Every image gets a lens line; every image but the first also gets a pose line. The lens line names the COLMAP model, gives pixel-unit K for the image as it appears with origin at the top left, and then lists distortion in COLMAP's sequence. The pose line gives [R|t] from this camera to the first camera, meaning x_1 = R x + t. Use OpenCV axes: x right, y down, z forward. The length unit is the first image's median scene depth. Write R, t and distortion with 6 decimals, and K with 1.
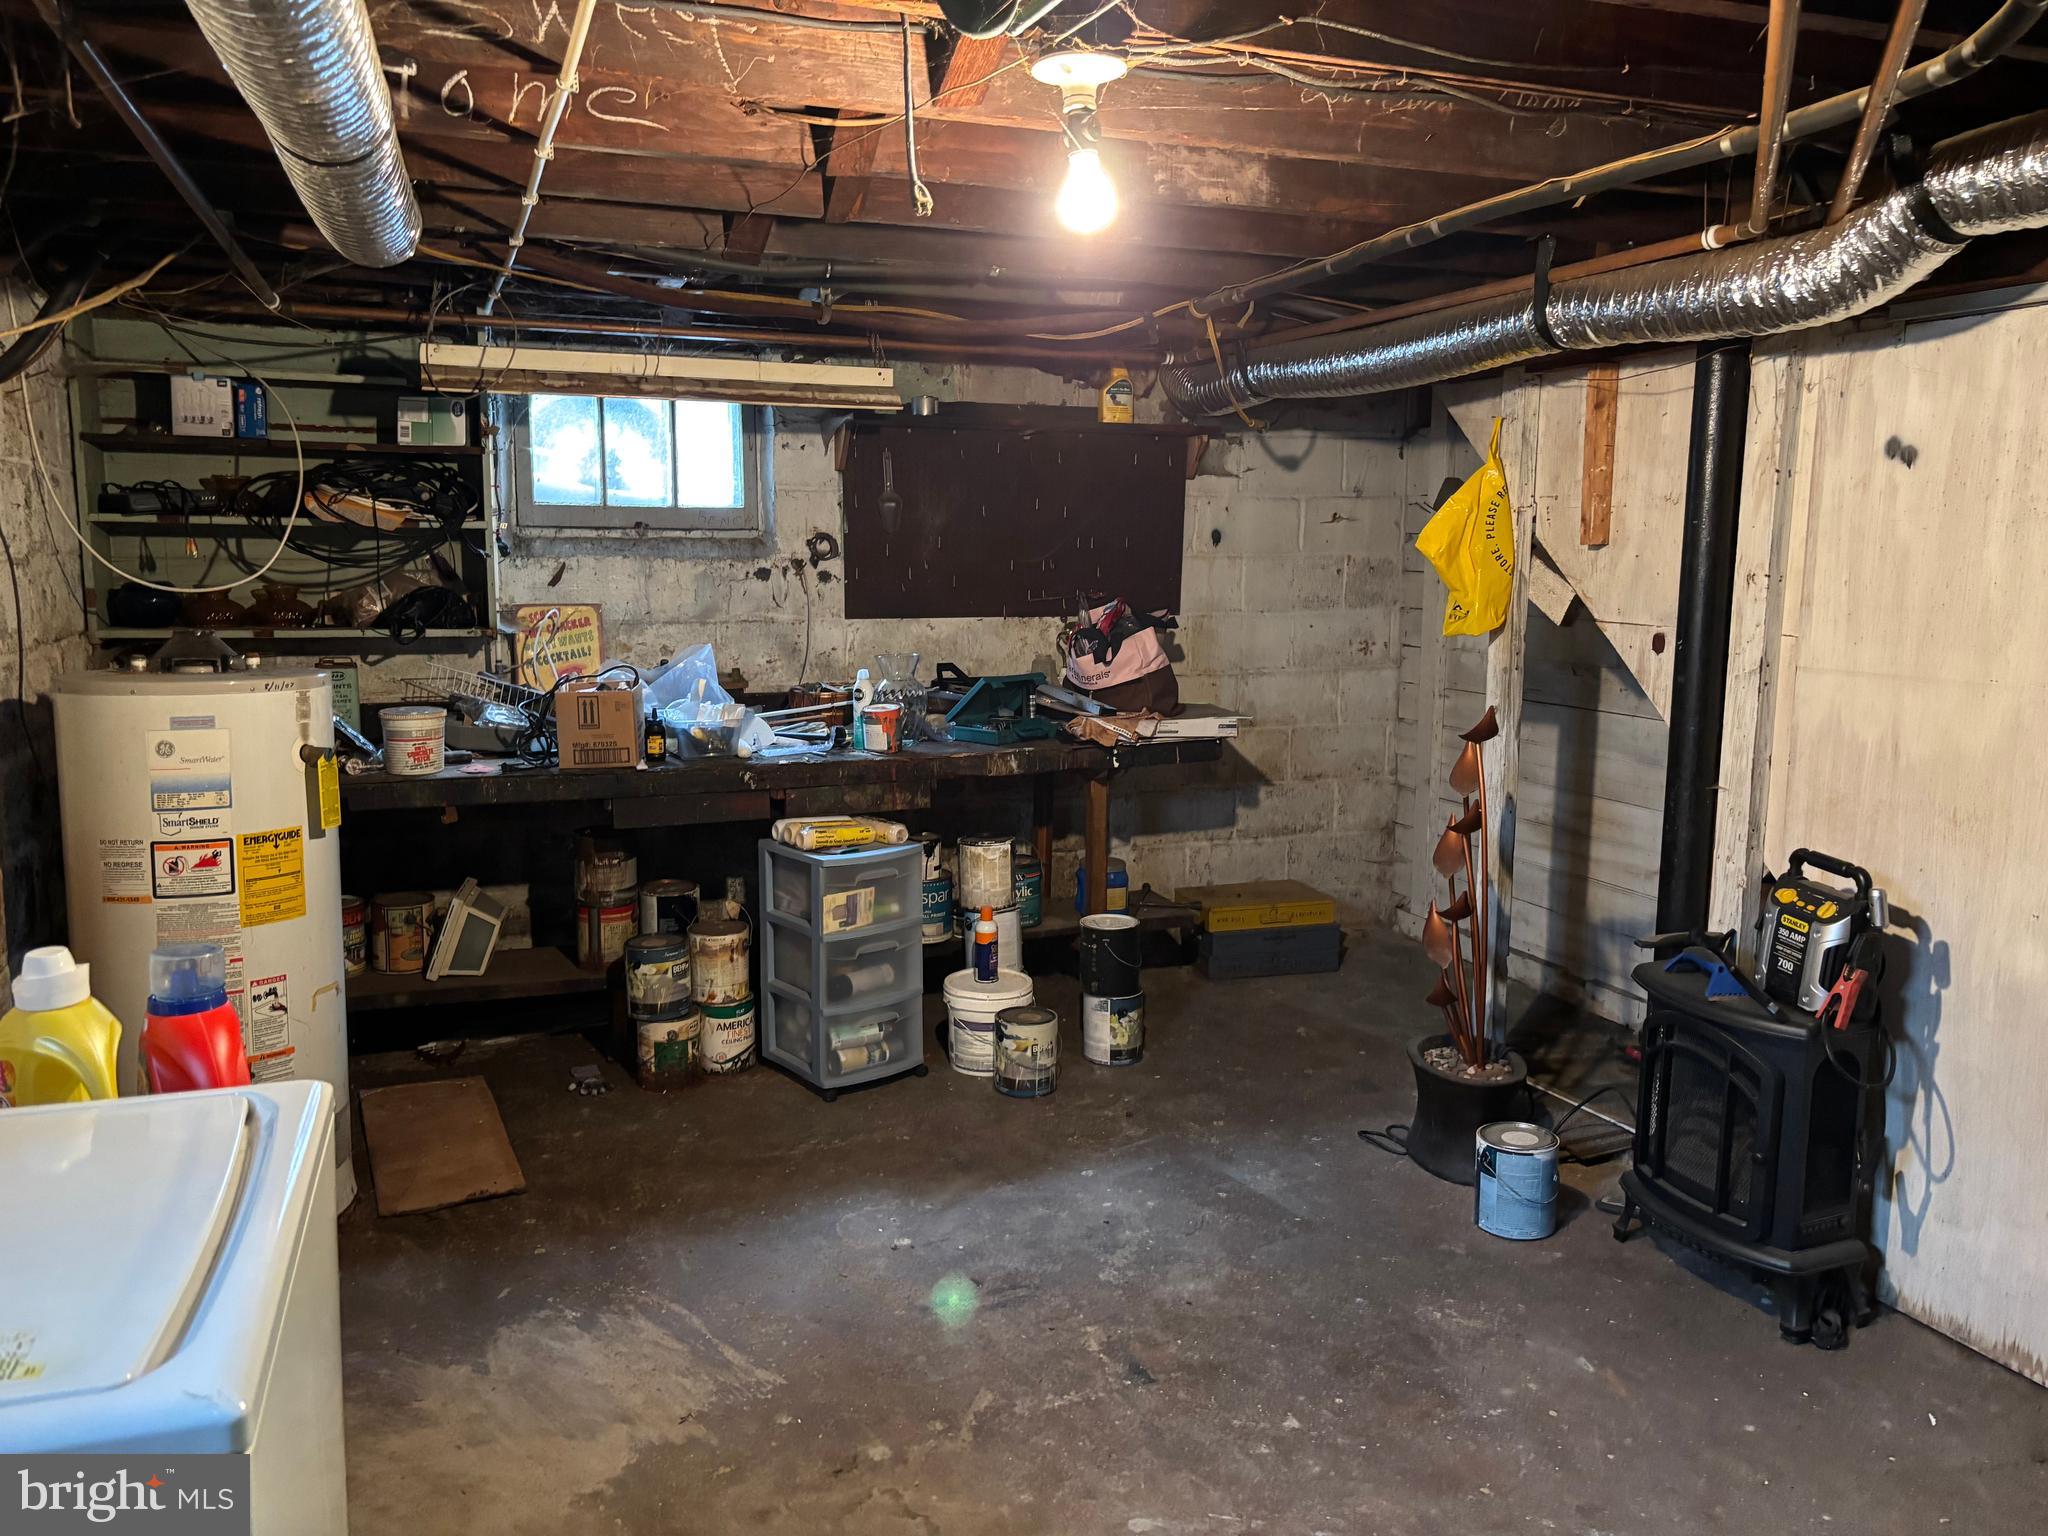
lens RADIAL K [[1544.4, 0, 1032.6], [0, 1544.4, 762.7], [0, 0, 1]] dist [0.038416, -0.041122]
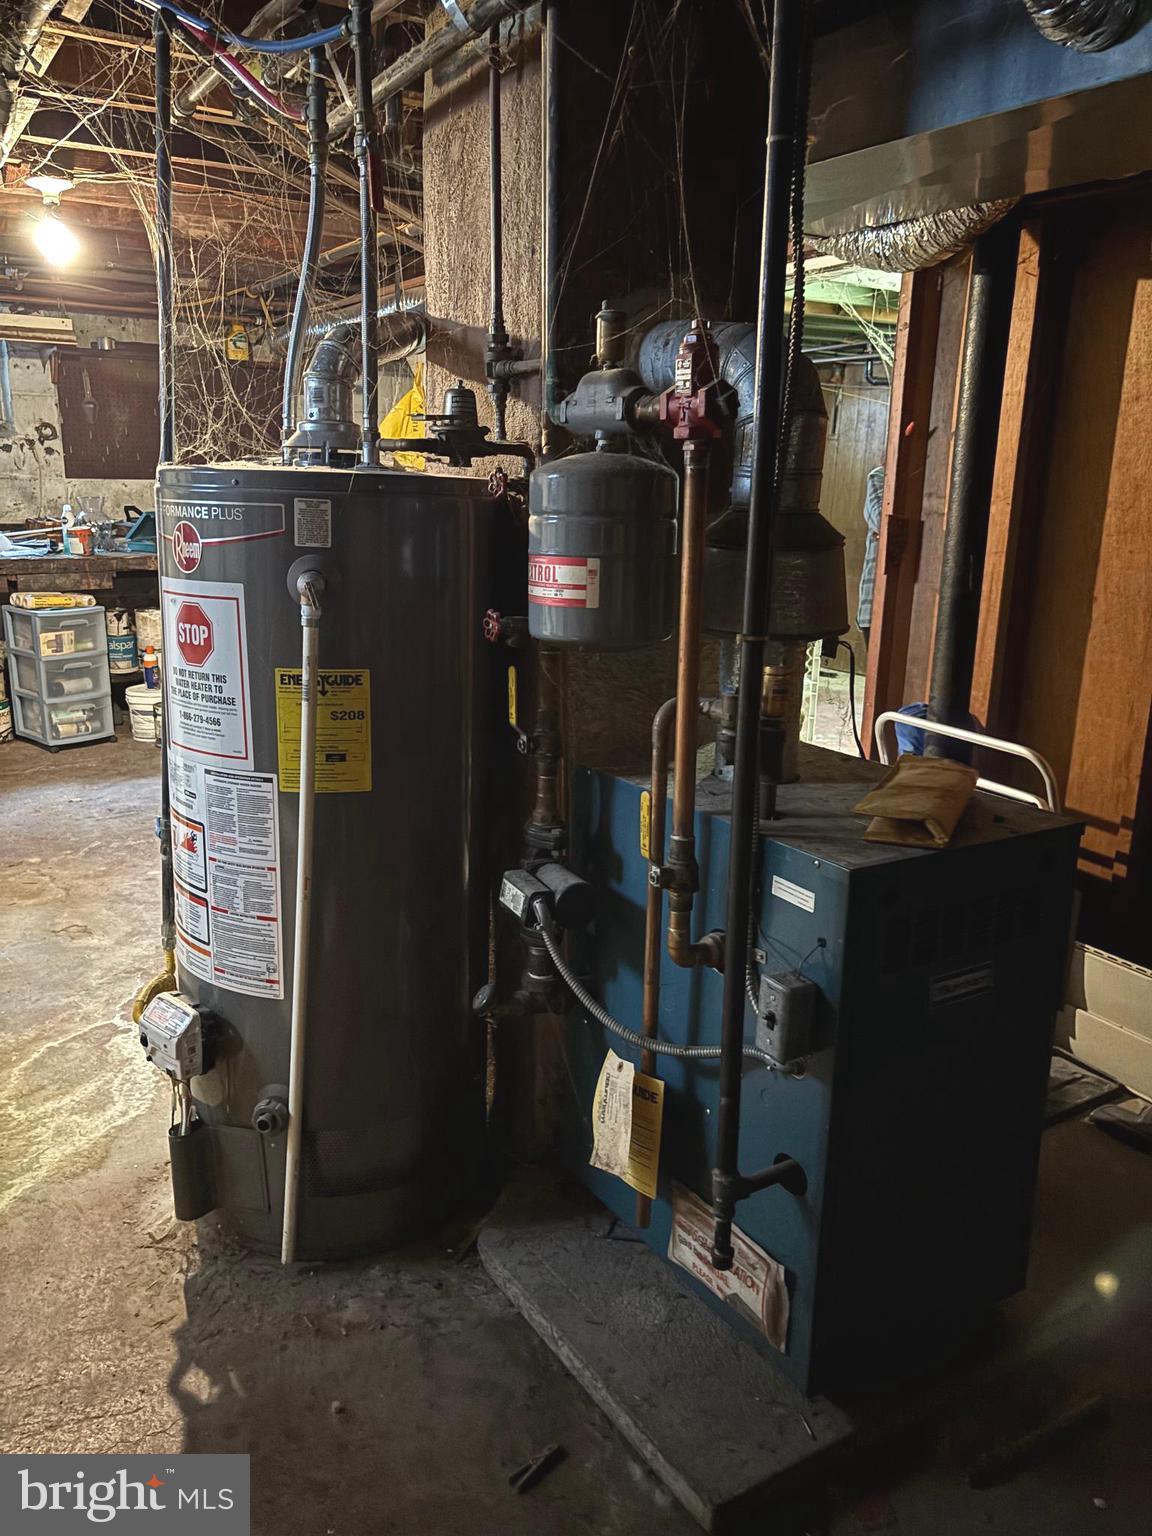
lens RADIAL K [[1158.3, 0, 571.2], [0, 1158.3, 778.0], [0, 0, 1]] dist [0.038416, -0.041122]
pose [[0.981501, -0.031380, 0.188870, 0.185094], [0.008149, 0.992430, 0.122541, 0.085244], [-0.191286, -0.118735, 0.974326, -0.383358]]
